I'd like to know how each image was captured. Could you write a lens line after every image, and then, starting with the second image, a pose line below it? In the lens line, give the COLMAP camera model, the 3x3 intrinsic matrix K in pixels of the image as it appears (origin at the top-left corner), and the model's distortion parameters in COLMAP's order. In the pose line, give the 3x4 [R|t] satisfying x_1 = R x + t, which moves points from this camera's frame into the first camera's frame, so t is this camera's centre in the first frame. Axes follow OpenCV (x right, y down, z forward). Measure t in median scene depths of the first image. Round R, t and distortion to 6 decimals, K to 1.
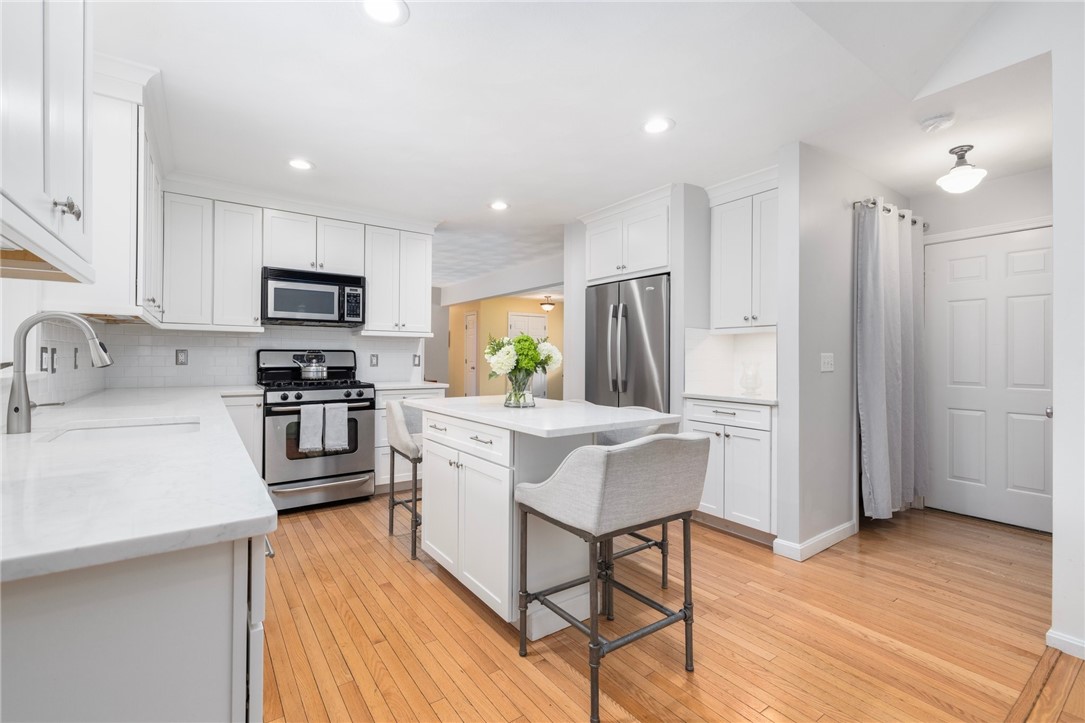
lens RADIAL K [[467.3, 0, 546.1], [0, 467.3, 355.8], [0, 0, 1]] dist [0.002831, -0.001386]
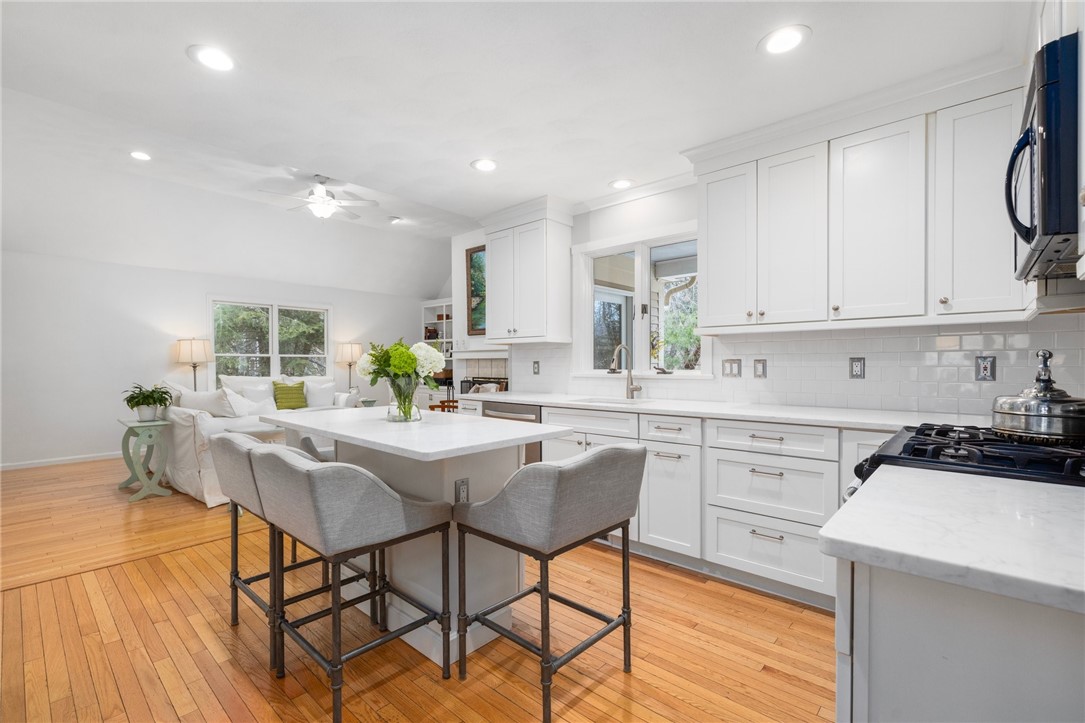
lens RADIAL K [[467.3, 0, 552.1], [0, 467.3, 368.9], [0, 0, 1]] dist [0.002831, -0.001386]
pose [[-0.967181, 0.002103, -0.254080, -0.078677], [-0.000095, 0.999963, 0.008639, -0.000868], [0.254088, 0.008380, -0.967145, 1.187960]]
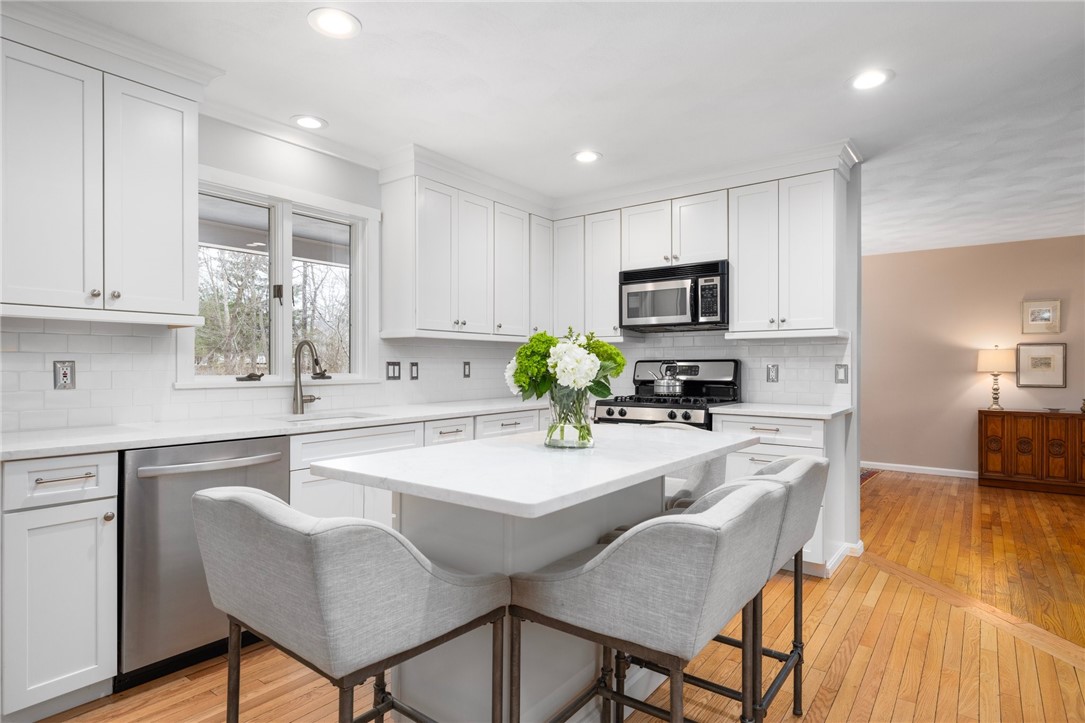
lens RADIAL K [[580.5, 0, 533.3], [0, 580.5, 364.9], [0, 0, 1]] dist [-0.001725, -0.000303]
pose [[0.300797, -0.007731, -0.953657, 0.411360], [0.004313, 0.999968, -0.006746, 0.002055], [0.953678, -0.002084, 0.300821, 0.445865]]
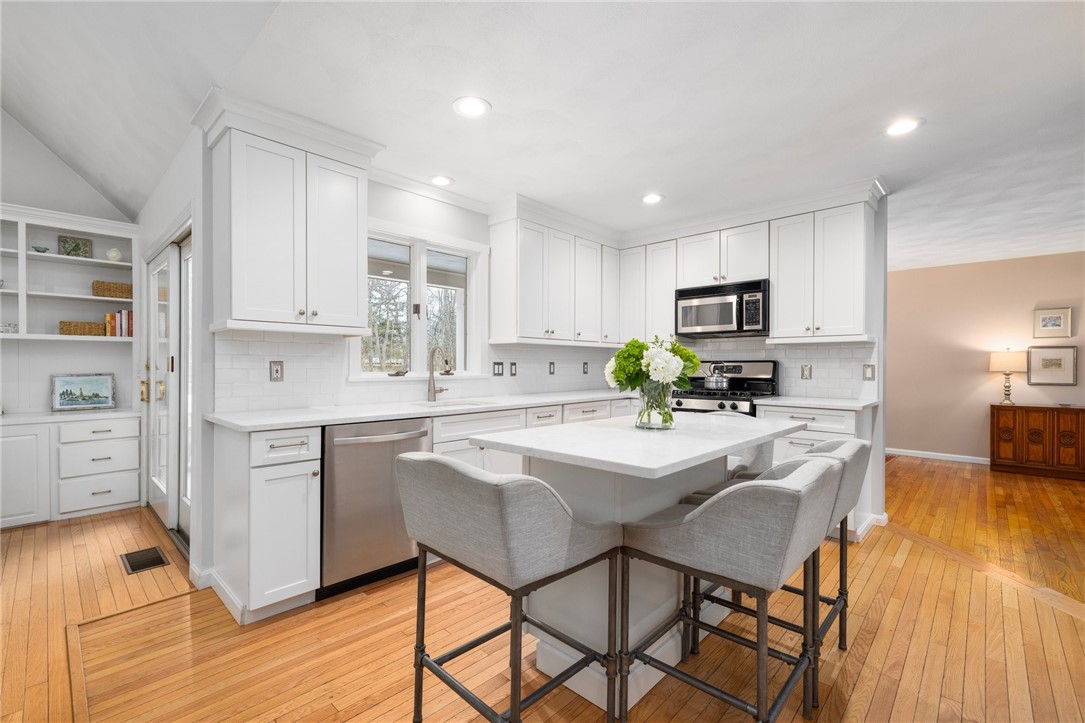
lens RADIAL K [[467.3, 0, 535.1], [0, 467.3, 366.3], [0, 0, 1]] dist [0.002831, -0.001386]
pose [[0.195813, -0.003955, -0.980633, 0.425167], [0.001858, 0.999992, -0.003662, 0.002359], [0.980640, -0.001105, 0.195819, 0.395764]]
